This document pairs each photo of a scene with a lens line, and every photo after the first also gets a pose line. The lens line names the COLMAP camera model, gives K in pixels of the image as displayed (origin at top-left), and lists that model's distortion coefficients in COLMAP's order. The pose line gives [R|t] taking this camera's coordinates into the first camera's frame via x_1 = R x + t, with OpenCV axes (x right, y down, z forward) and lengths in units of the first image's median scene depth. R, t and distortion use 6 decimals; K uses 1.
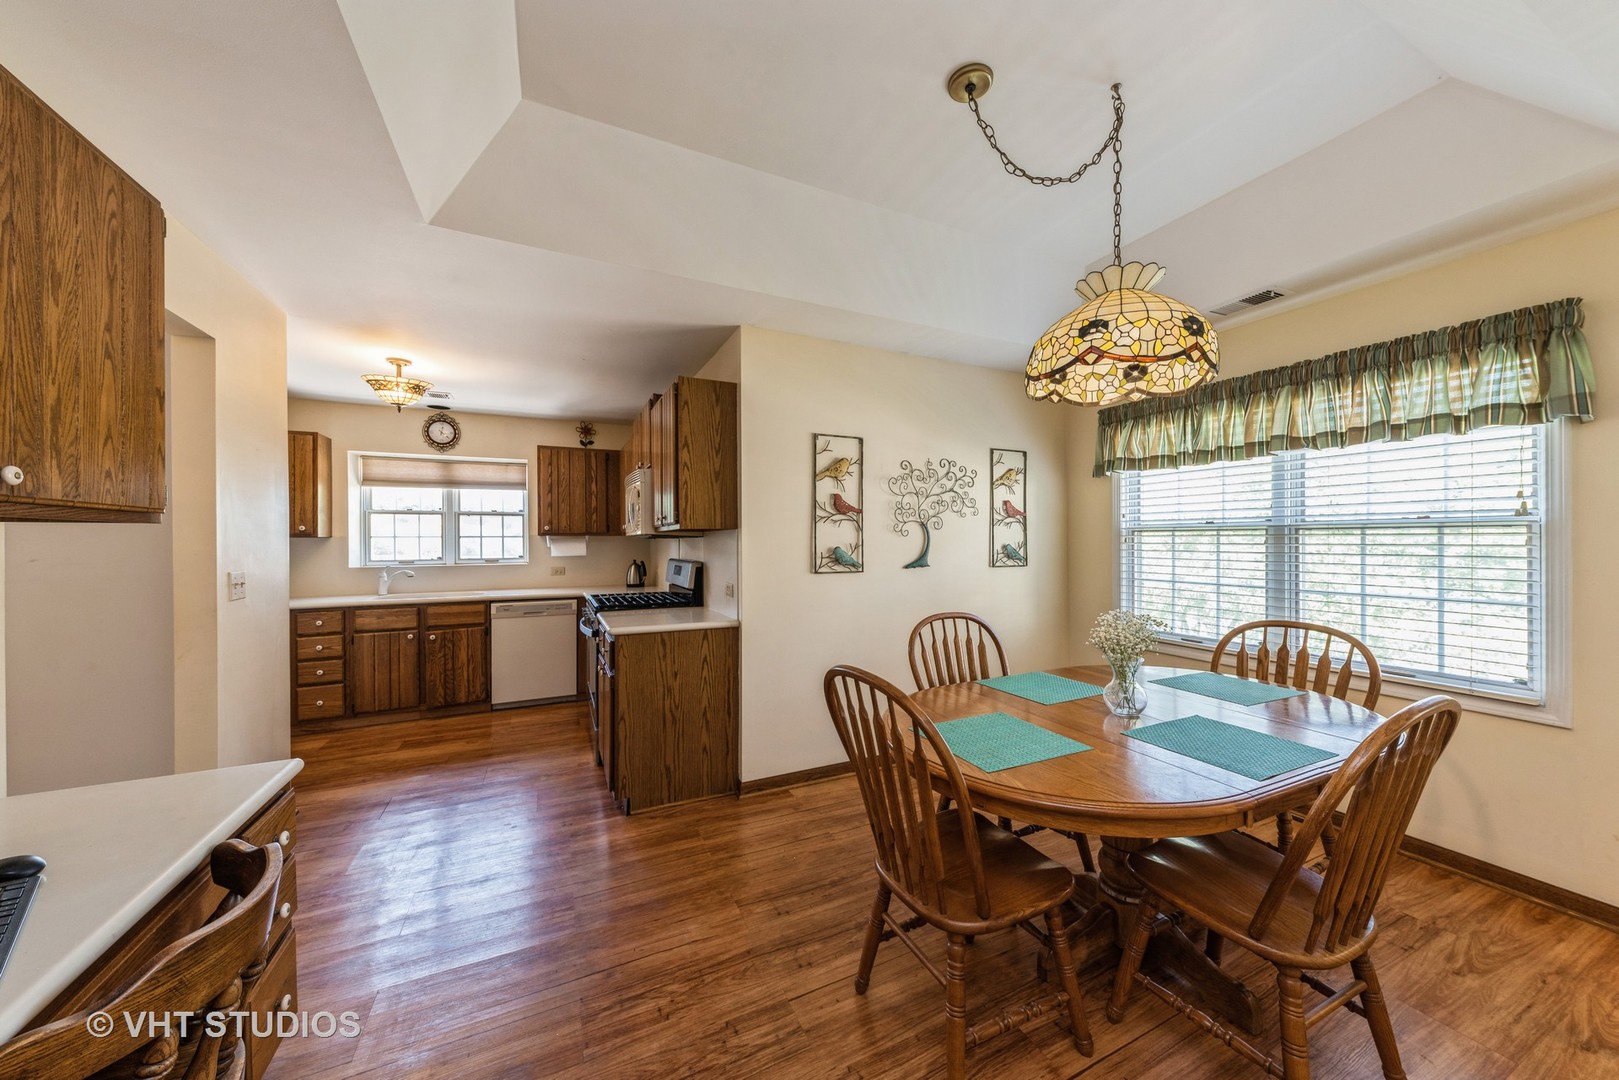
lens RADIAL K [[570.0, 0, 818.6], [0, 570.0, 542.0], [0, 0, 1]] dist [0.017217, -0.000084]
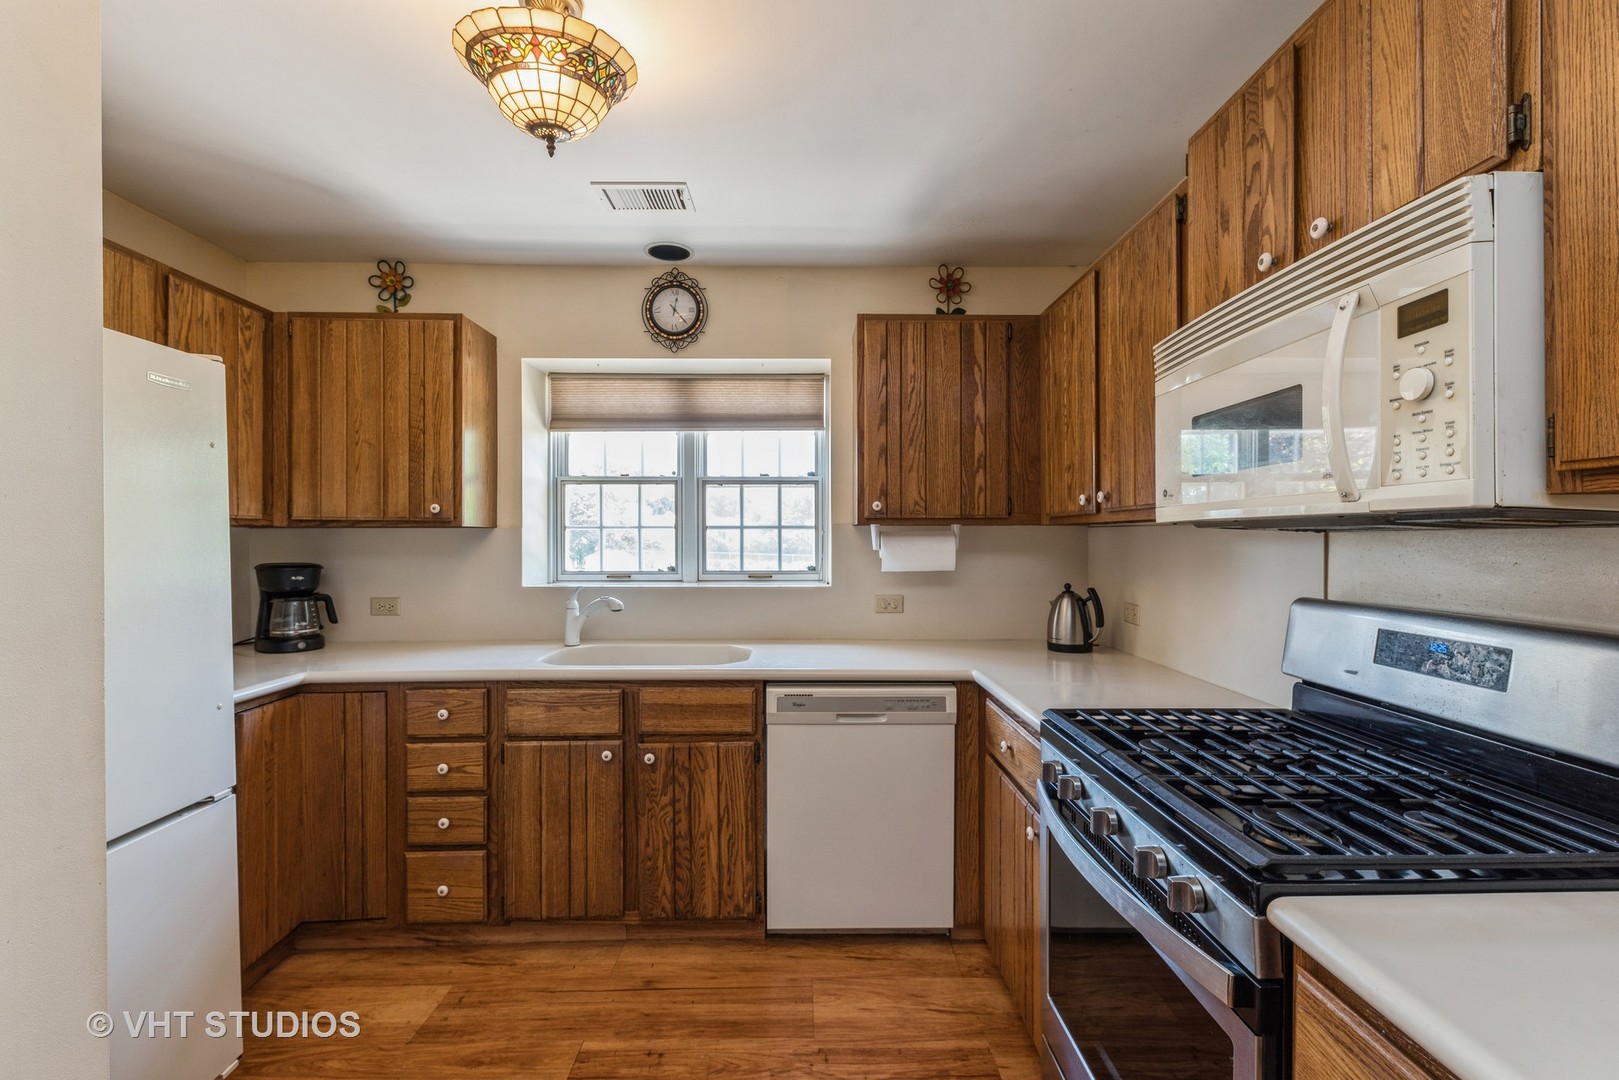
lens RADIAL K [[757.1, 0, 809.5], [0, 757.1, 540.0], [0, 0, 1]] dist [0.001598, 0.000132]
pose [[0.908919, 0.005517, -0.416937, -0.317870], [-0.004595, 0.999984, 0.003214, -0.000709], [0.416948, -0.001005, 0.908930, 0.519338]]
